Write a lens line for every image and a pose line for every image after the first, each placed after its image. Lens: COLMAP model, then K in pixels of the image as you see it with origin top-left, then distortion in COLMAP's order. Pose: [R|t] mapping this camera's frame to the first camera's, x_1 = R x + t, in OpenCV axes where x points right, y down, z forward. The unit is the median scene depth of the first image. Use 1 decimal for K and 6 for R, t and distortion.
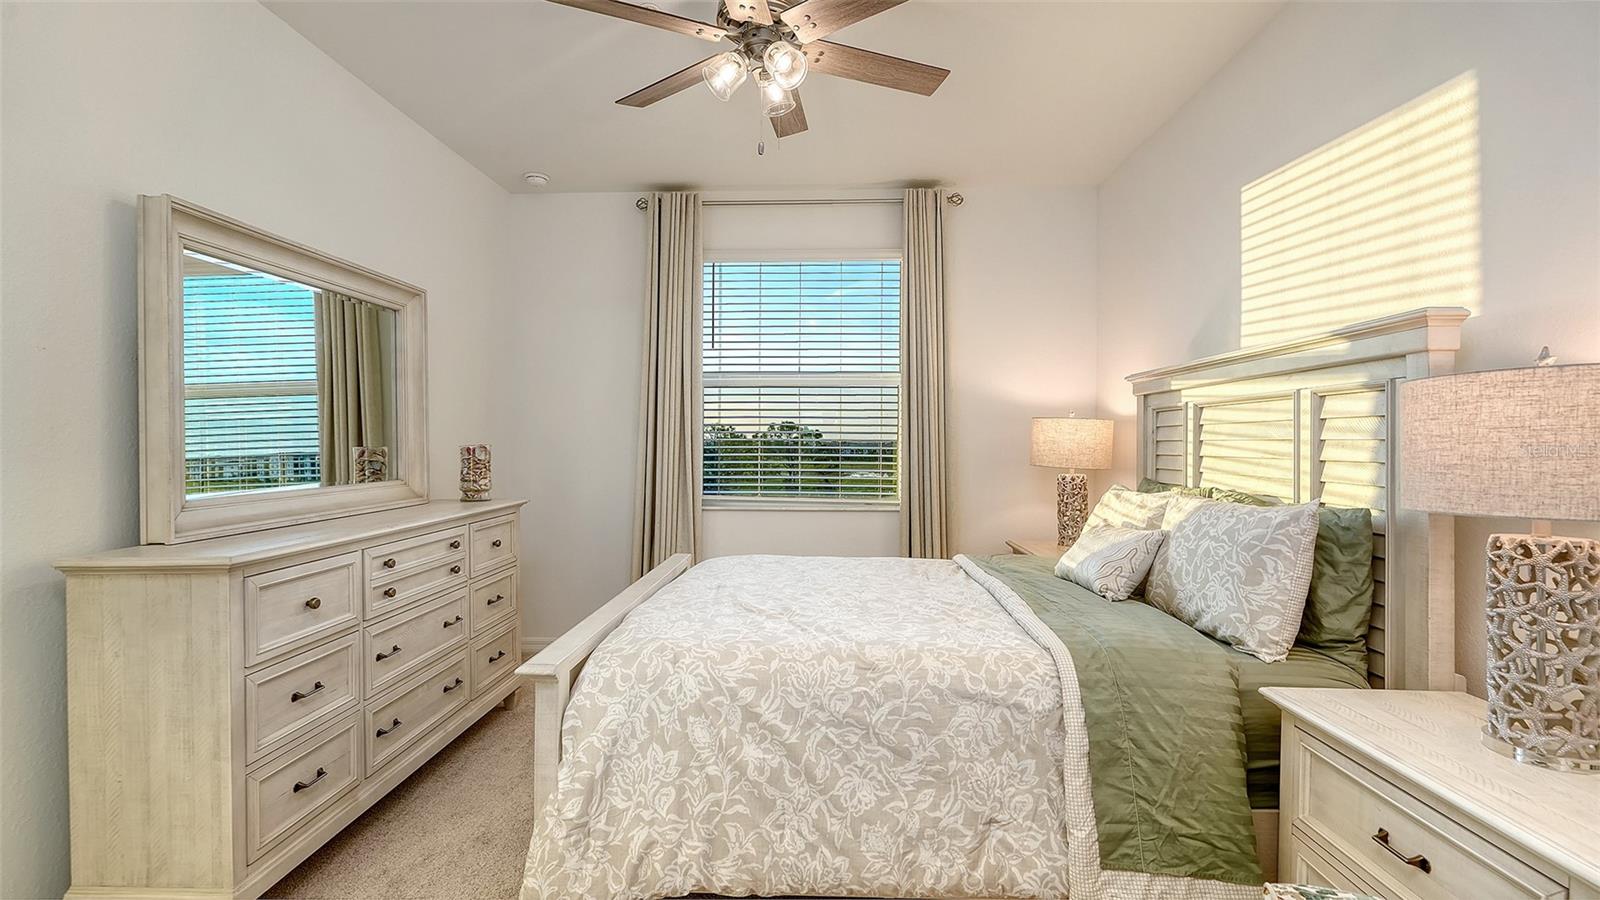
lens RADIAL K [[709.8, 0, 793.1], [0, 709.8, 443.8], [0, 0, 1]] dist [-0.000259, -0.001332]
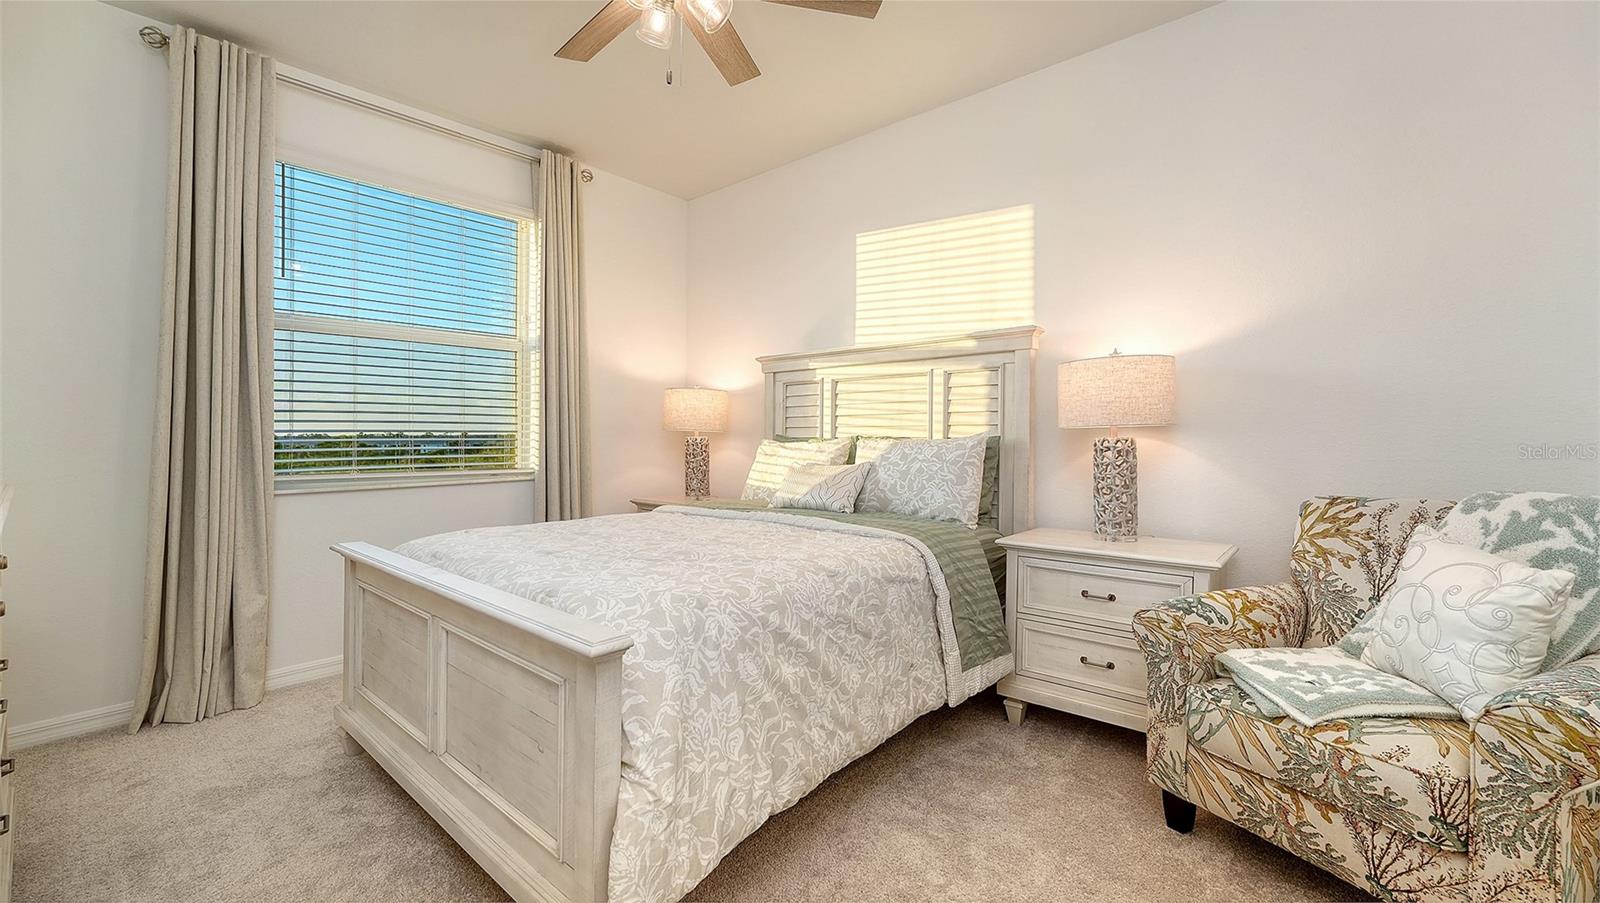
lens RADIAL K [[652.5, 0, 798.9], [0, 652.5, 447.4], [0, 0, 1]] dist [-0.003000, -0.000735]
pose [[0.620832, -0.020835, 0.783667, -0.794078], [0.006924, 0.999754, 0.021094, 0.082832], [-0.783913, -0.007670, 0.620823, 0.383320]]
